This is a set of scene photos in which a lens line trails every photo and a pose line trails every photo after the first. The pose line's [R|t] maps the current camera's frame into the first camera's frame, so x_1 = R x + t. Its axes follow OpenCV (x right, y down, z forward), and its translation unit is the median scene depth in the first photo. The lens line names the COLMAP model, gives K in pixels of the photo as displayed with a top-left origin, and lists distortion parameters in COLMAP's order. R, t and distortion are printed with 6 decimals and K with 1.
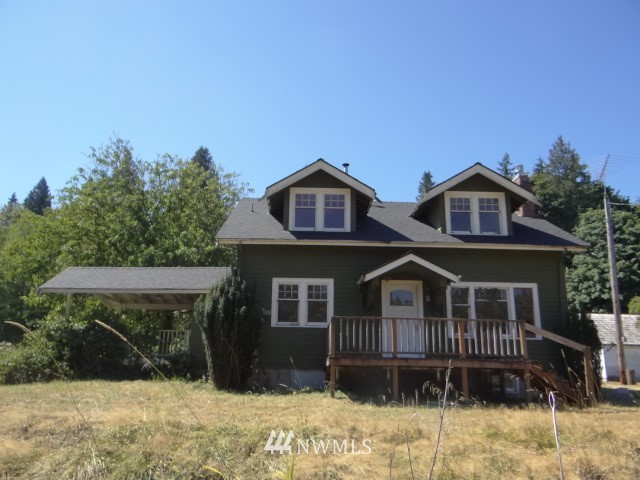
lens RADIAL K [[506.8, 0, 319.7], [0, 506.8, 239.1], [0, 0, 1]] dist [-0.022002, 0.015001]
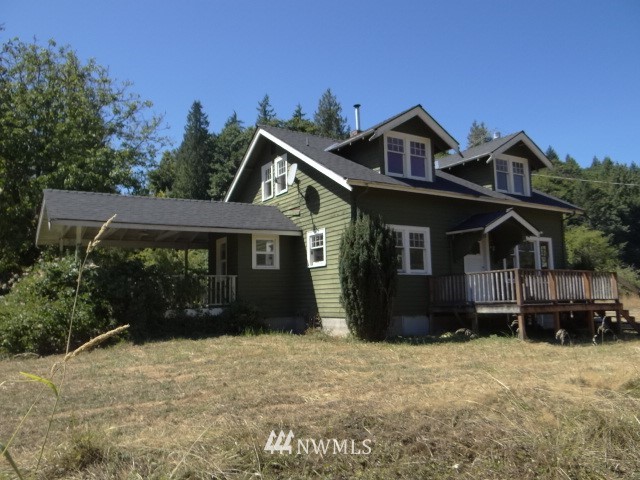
lens RADIAL K [[506.8, 0, 308.1], [0, 506.8, 234.2], [0, 0, 1]] dist [-0.022002, 0.015001]
pose [[0.870166, 0.035700, 0.491464, -0.661597], [-0.097678, 0.990077, 0.101026, 0.011921], [-0.482980, -0.135914, 0.865019, 0.221863]]
